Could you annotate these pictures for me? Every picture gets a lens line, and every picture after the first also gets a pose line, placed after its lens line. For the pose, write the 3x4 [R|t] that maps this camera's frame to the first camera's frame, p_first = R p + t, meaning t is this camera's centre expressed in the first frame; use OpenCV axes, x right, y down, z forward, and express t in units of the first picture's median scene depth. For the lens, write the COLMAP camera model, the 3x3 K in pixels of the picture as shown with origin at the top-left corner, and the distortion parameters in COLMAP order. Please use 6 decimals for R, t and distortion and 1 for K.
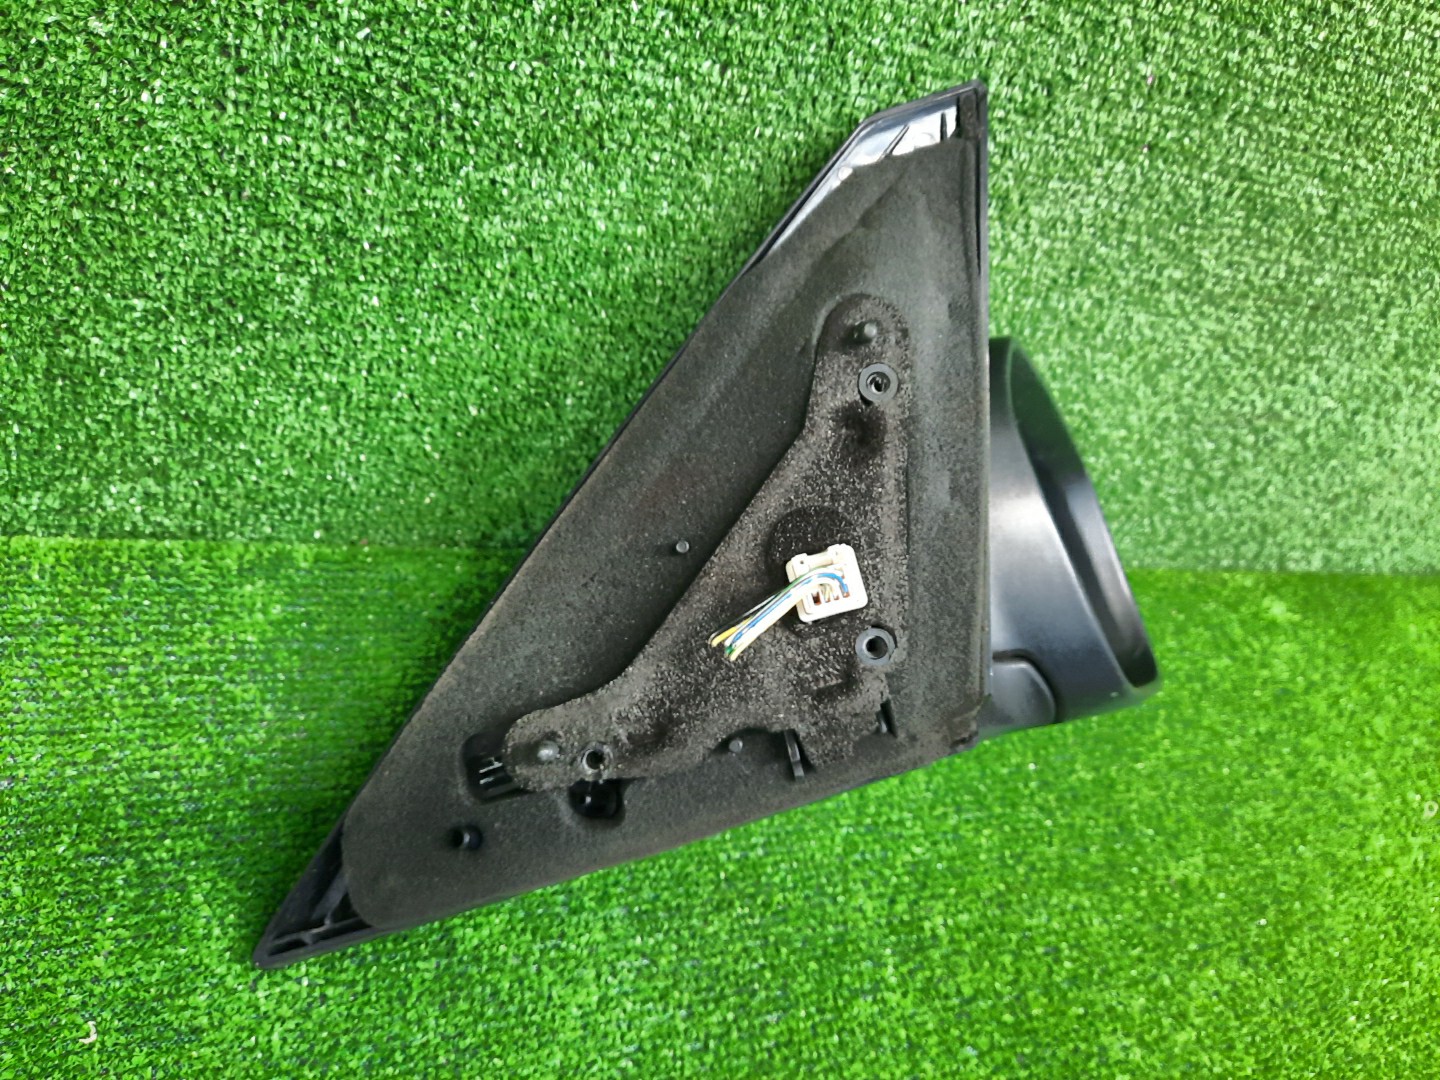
lens RADIAL K [[1073.6, 0, 720.0], [0, 1073.6, 540.0], [0, 0, 1]] dist [0.011706, -0.038684]
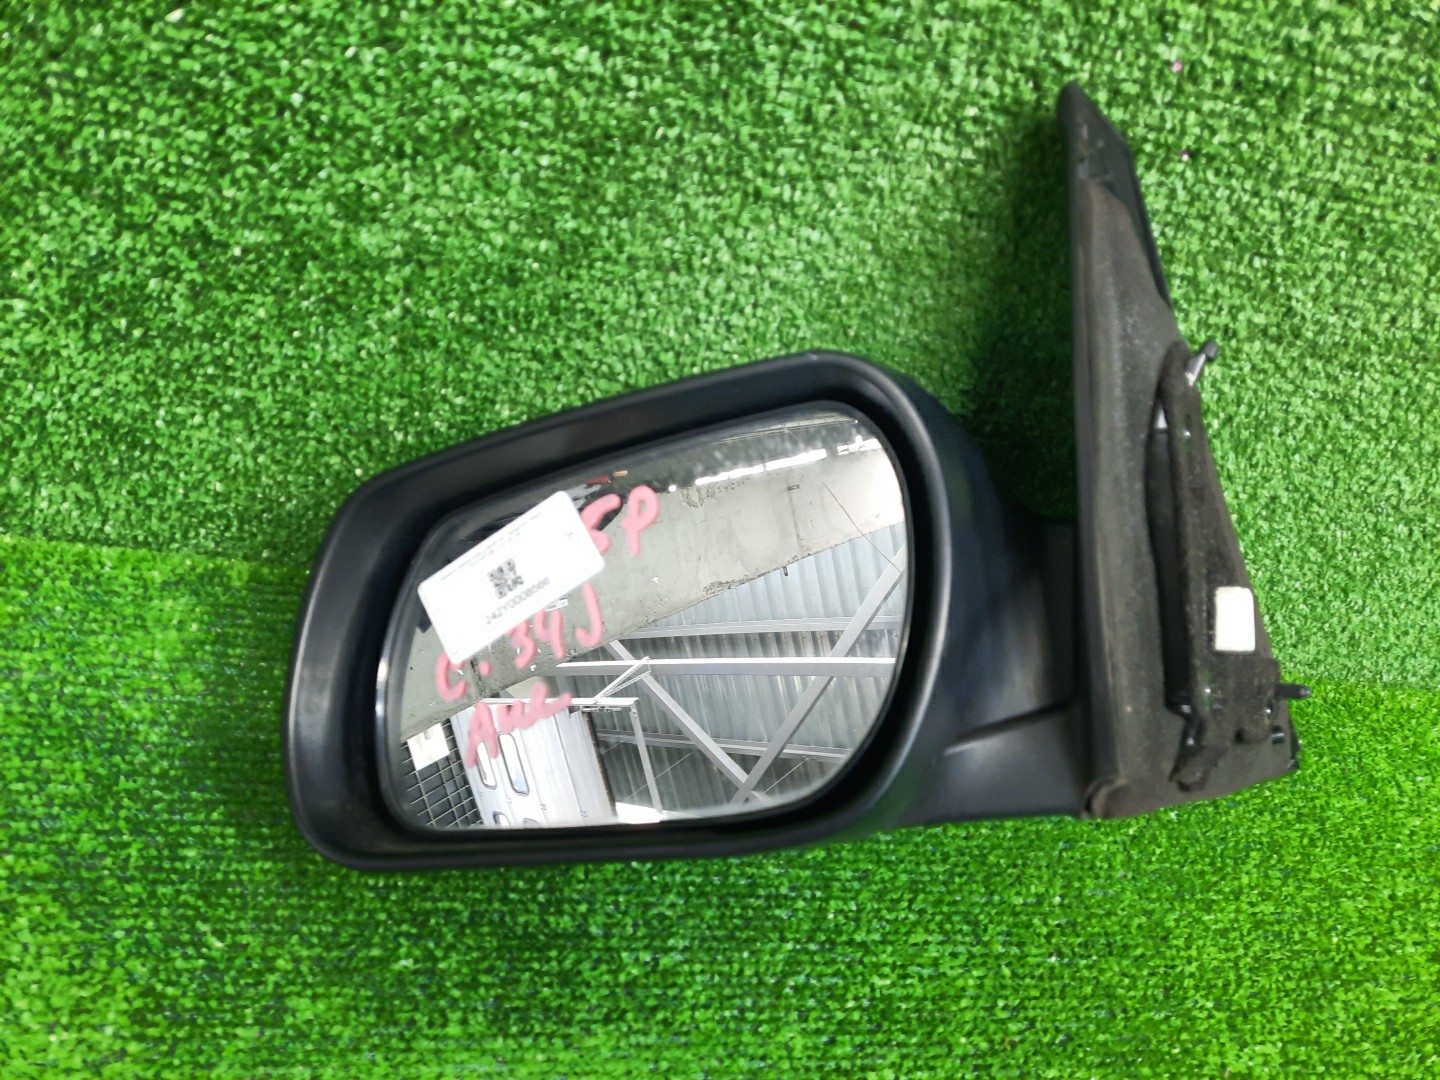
lens RADIAL K [[1043.8, 0, 720.0], [0, 1043.8, 540.0], [0, 0, 1]] dist [0.046789, -0.046633]
pose [[0.971792, 0.078960, -0.222228, 0.273195], [-0.087390, 0.995771, -0.028344, -0.030351], [0.219050, 0.046965, 0.974583, 0.185068]]
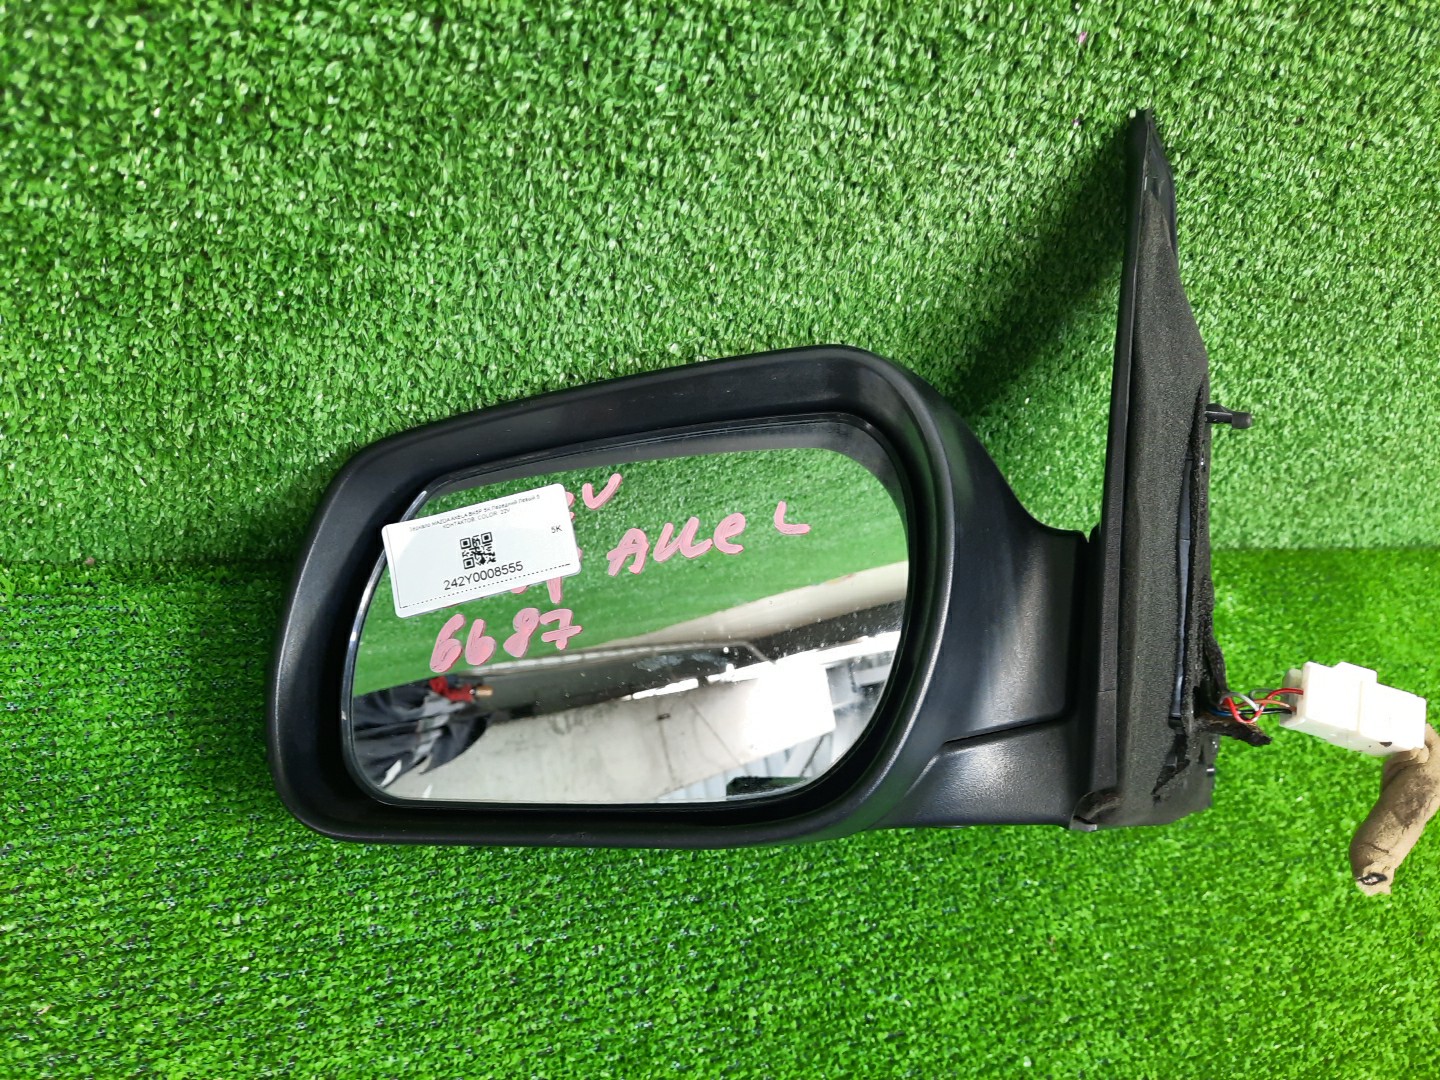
lens RADIAL K [[1063.5, 0, 720.0], [0, 1063.5, 540.0], [0, 0, 1]] dist [0.054892, -0.091229]
pose [[0.998672, 0.051474, -0.002342, 0.177690], [-0.050351, 0.984536, 0.167792, -0.206714], [0.010943, -0.167452, 0.985820, 0.234011]]
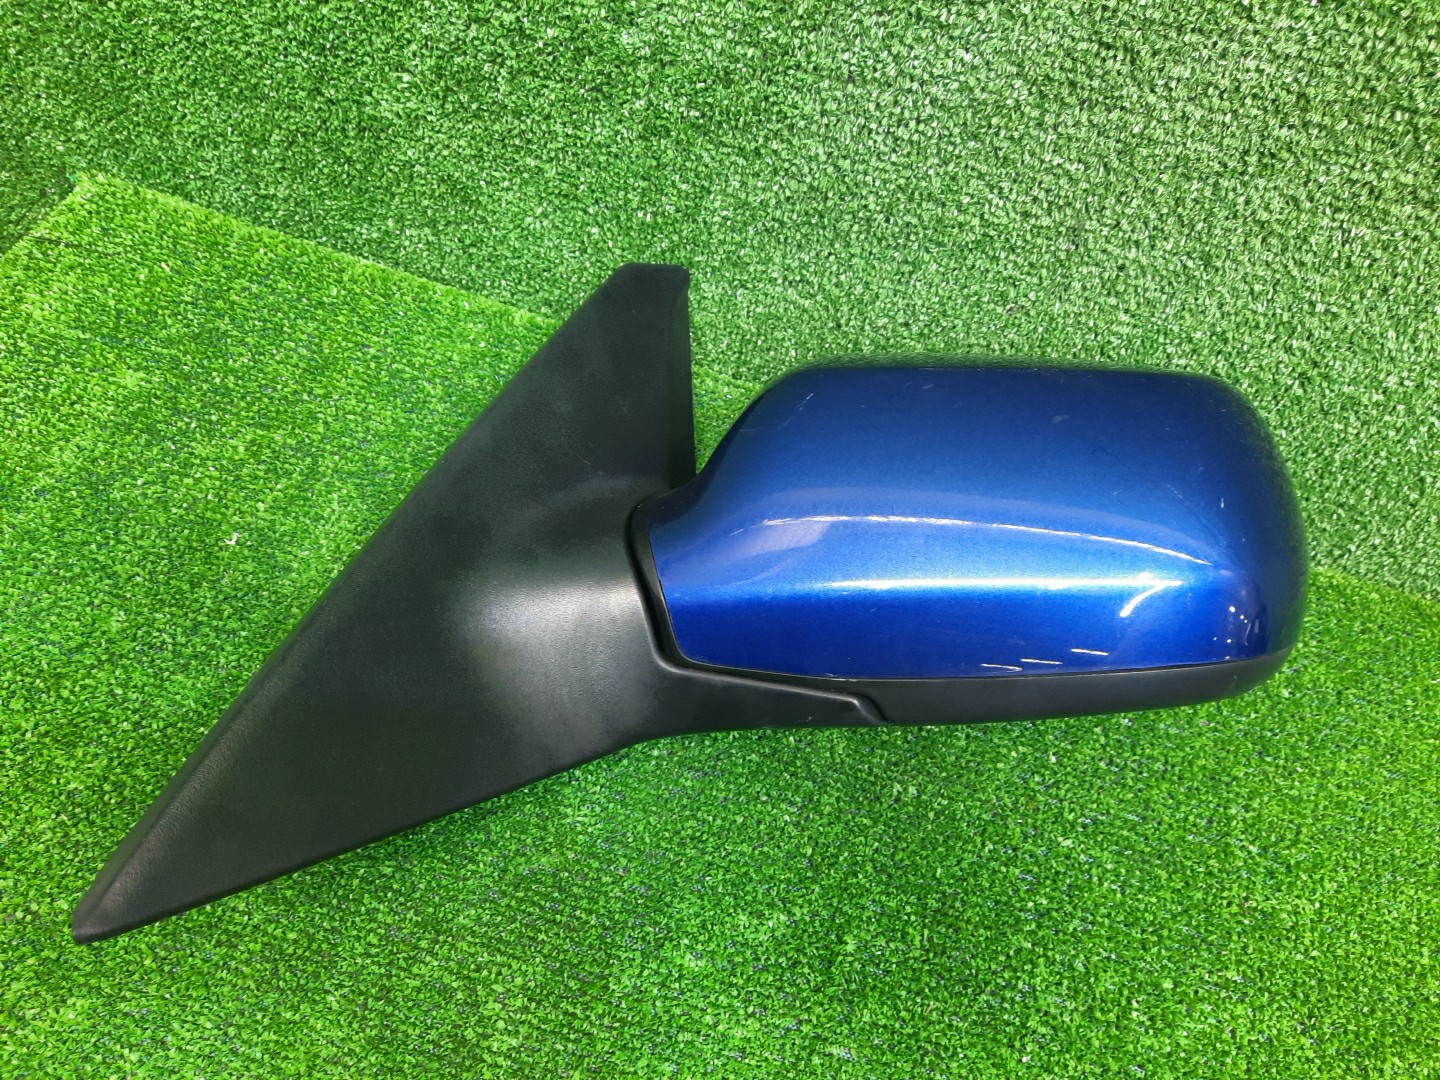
lens RADIAL K [[1045.5, 0, 720.0], [0, 1045.5, 540.0], [0, 0, 1]] dist [0.025780, -0.037236]
pose [[0.815604, 0.260192, -0.516807, 0.597775], [-0.279603, 0.959211, 0.041668, 0.171196], [0.506569, 0.110516, 0.855087, 0.073967]]
